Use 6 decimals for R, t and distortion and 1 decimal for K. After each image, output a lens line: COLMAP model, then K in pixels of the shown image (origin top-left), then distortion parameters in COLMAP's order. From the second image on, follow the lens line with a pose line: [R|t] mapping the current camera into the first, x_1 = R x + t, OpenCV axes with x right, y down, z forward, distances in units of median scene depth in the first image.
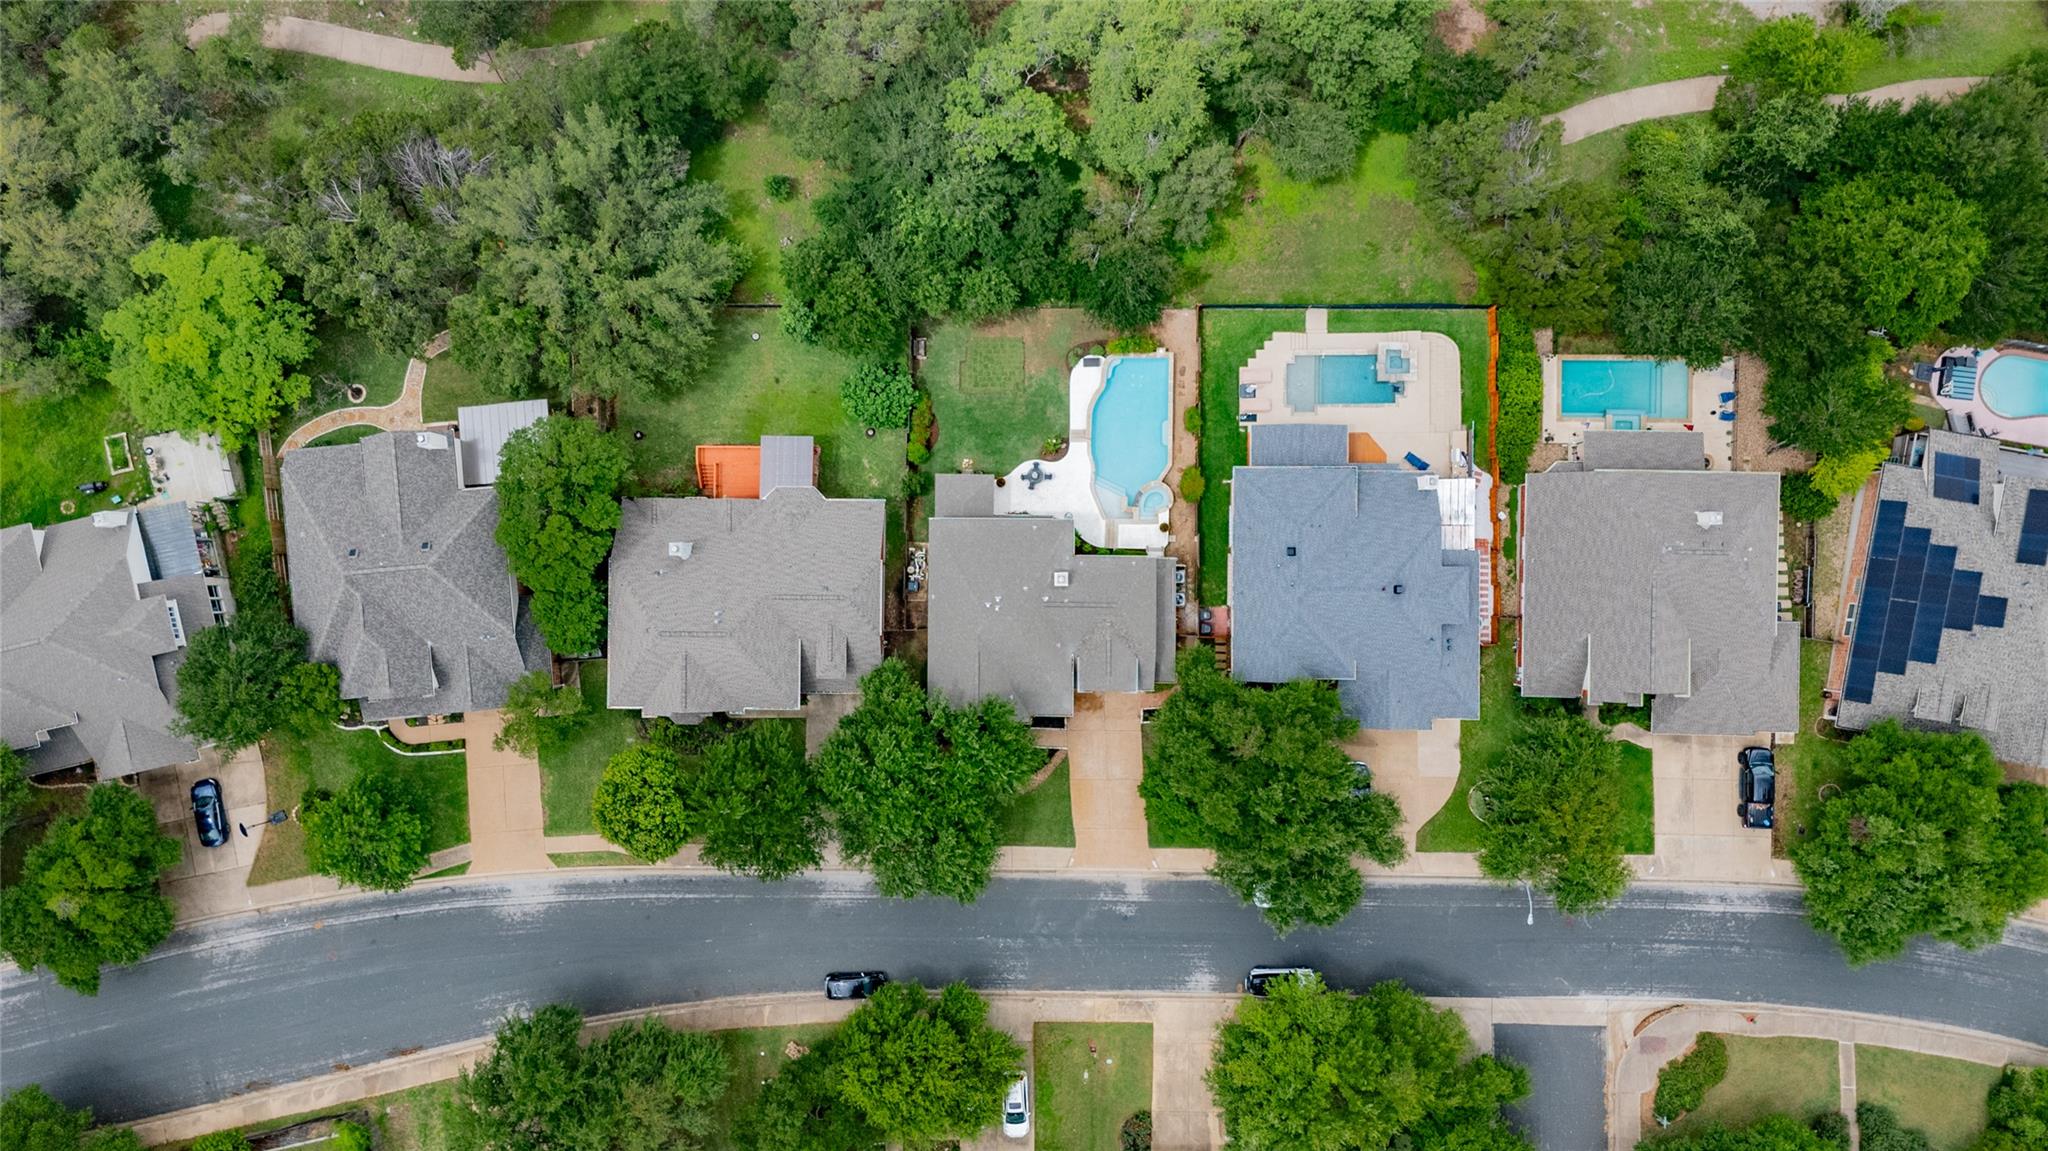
lens RADIAL K [[1420.1, 0, 1013.5], [0, 1420.1, 583.5], [0, 0, 1]] dist [0.027680, -0.004723]
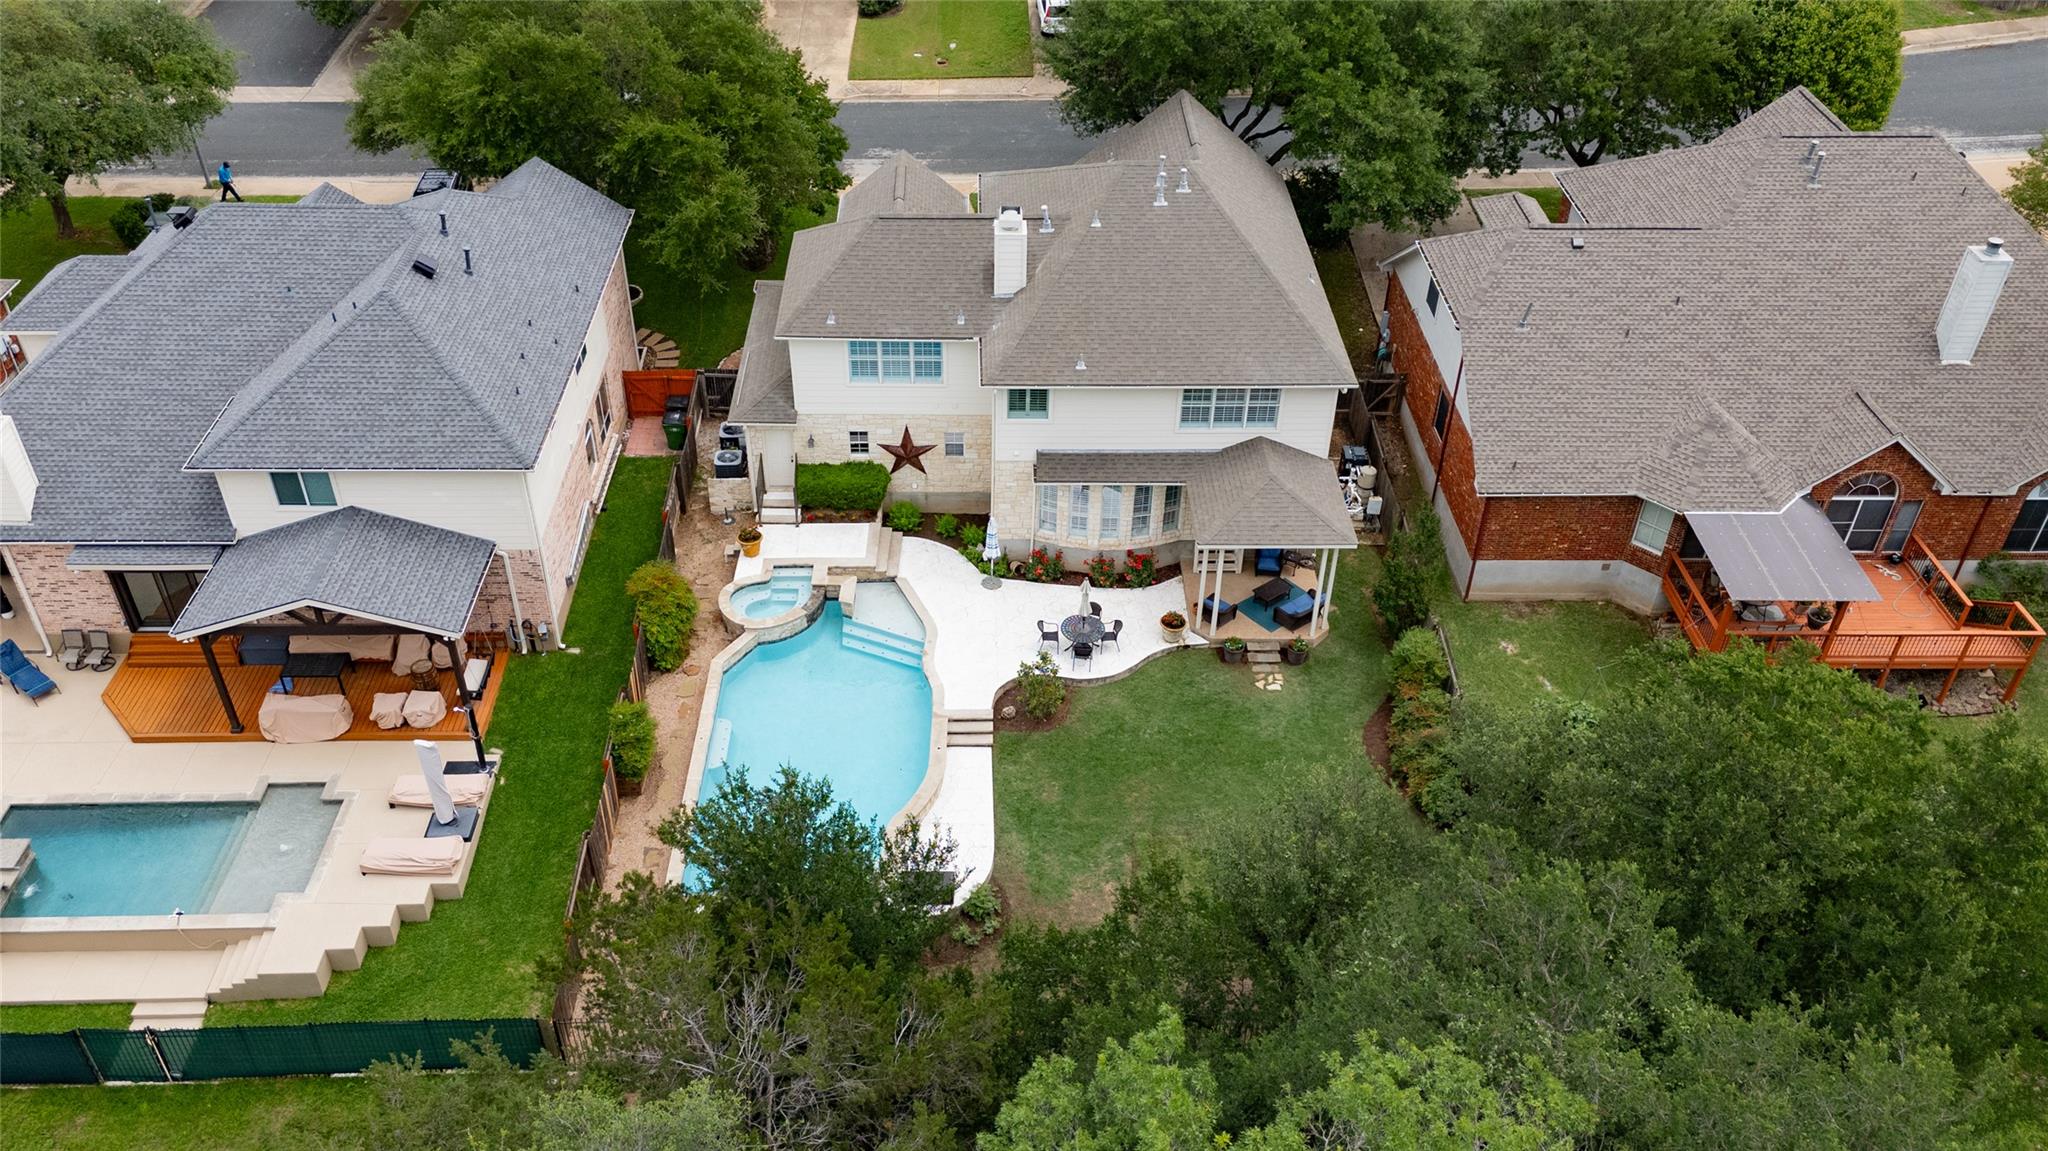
lens RADIAL K [[1420.1, 0, 1013.5], [0, 1420.1, 583.5], [0, 0, 1]] dist [0.027680, -0.004723]
pose [[-0.999505, 0.024146, -0.020188, 0.040662], [-0.030814, -0.620066, 0.783944, -0.359254], [0.006411, 0.784178, 0.620503, 0.754791]]
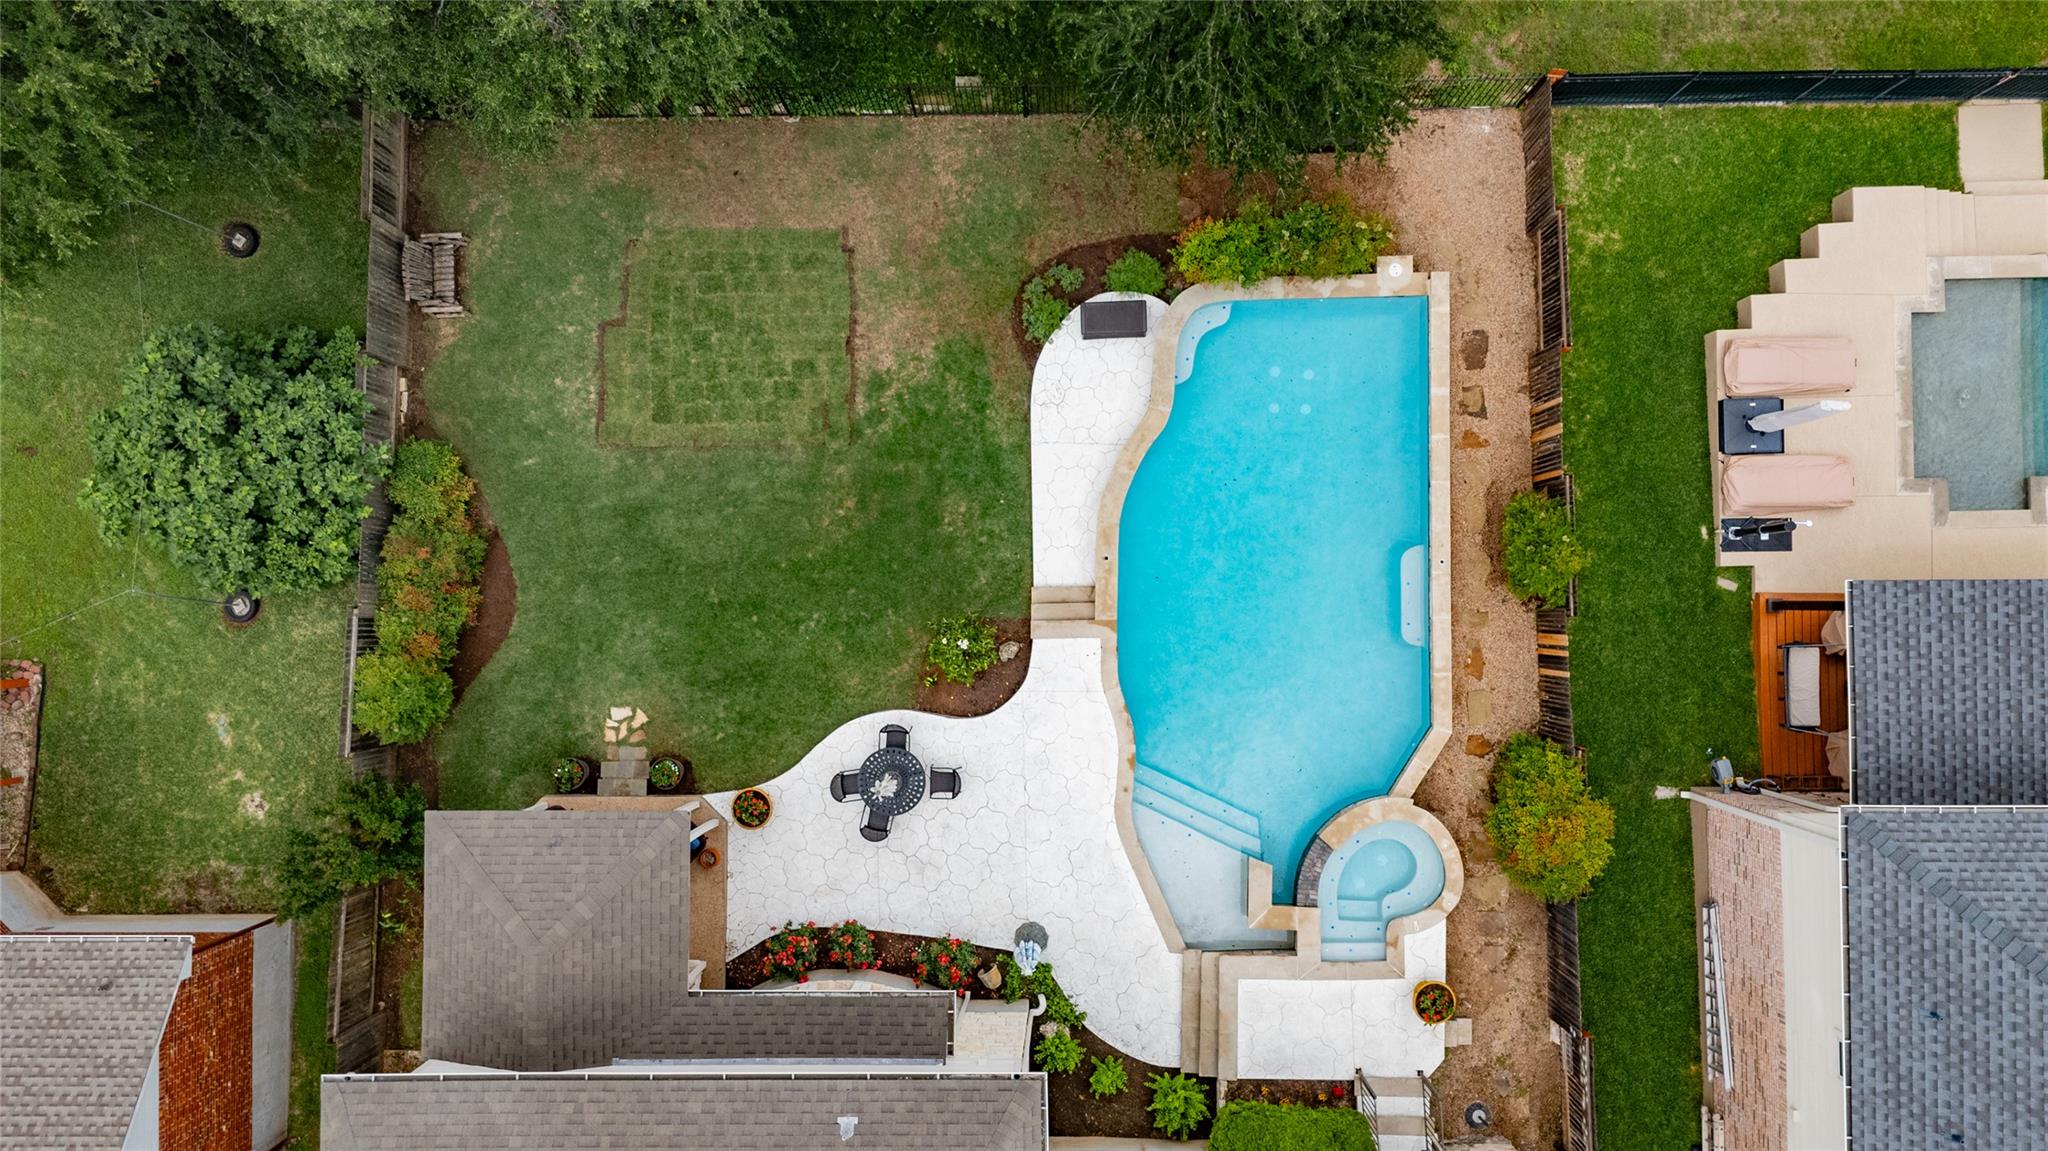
lens RADIAL K [[1420.1, 0, 1013.5], [0, 1420.1, 583.5], [0, 0, 1]] dist [0.027680, -0.004723]
pose [[0.999922, -0.011389, -0.005083, 0.037814], [0.011257, 0.999618, -0.025230, -0.102960], [0.005368, 0.025170, 0.999669, 0.751347]]
